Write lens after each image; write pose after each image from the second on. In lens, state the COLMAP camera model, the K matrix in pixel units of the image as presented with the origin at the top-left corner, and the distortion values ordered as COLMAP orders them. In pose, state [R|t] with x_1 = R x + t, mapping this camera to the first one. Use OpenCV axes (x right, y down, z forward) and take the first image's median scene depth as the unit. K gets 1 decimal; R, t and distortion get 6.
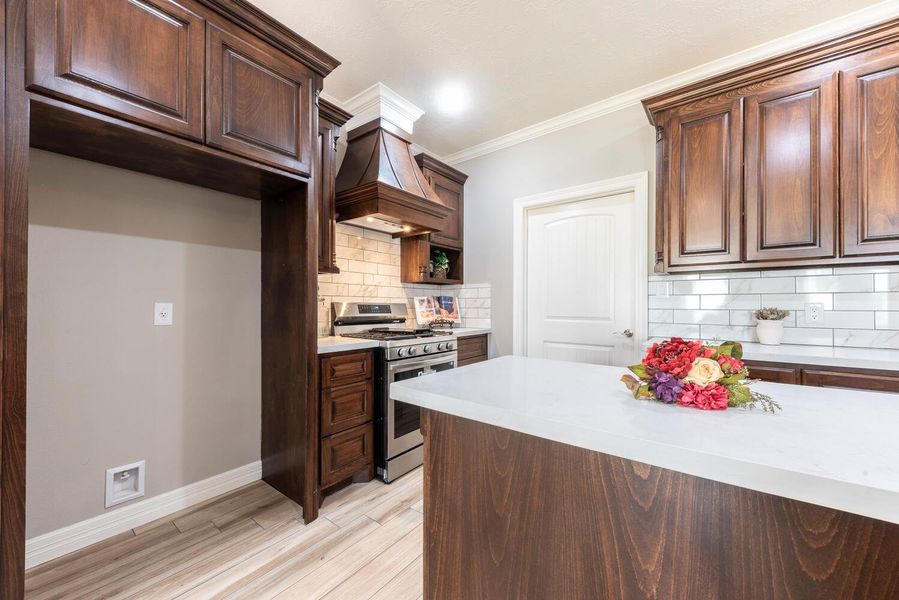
lens RADIAL K [[342.6, 0, 452.3], [0, 342.6, 303.1], [0, 0, 1]] dist [0.000141, 0.000045]
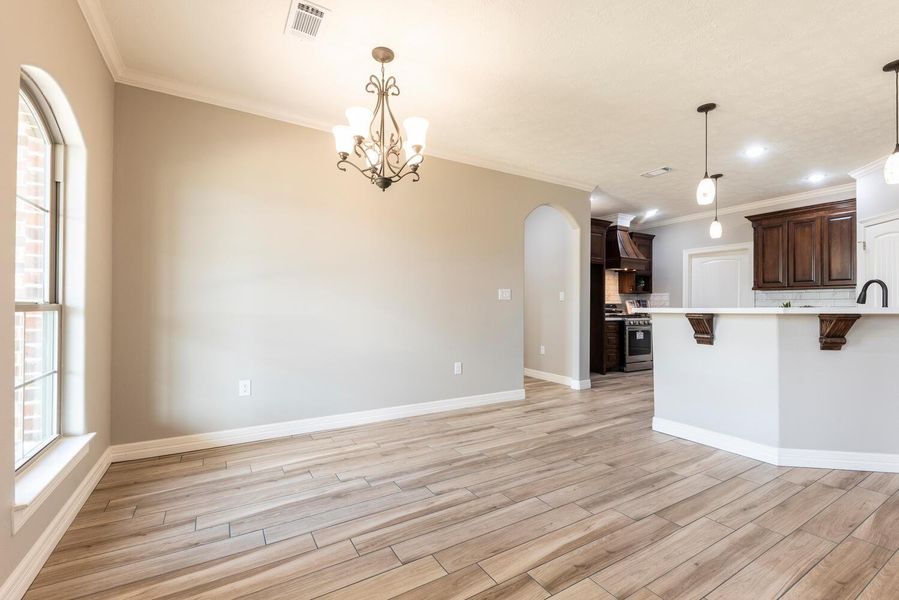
lens RADIAL K [[383.5, 0, 450.8], [0, 383.5, 303.3], [0, 0, 1]] dist [0.001396, -0.005057]
pose [[0.928855, -0.000444, -0.370442, -0.242367], [-0.000183, 0.999999, -0.001656, 0.002769], [0.370442, 0.001606, 0.928854, -1.536134]]
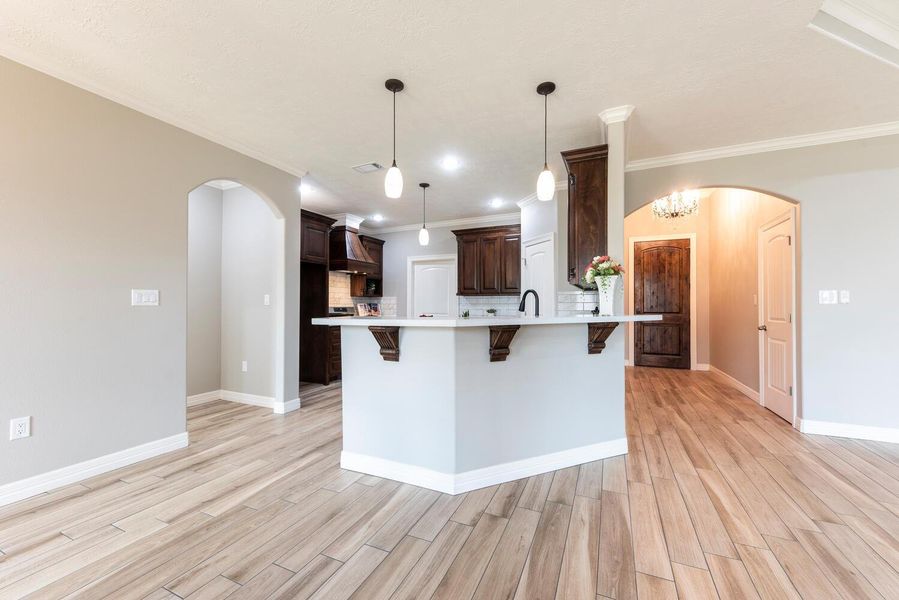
lens RADIAL K [[342.6, 0, 452.3], [0, 342.6, 303.1], [0, 0, 1]] dist [0.000141, 0.000045]
pose [[0.973623, 0.001430, 0.228156, -0.030316], [-0.001453, 0.999999, -0.000065, -0.022151], [-0.228156, -0.000268, 0.973624, -1.118174]]
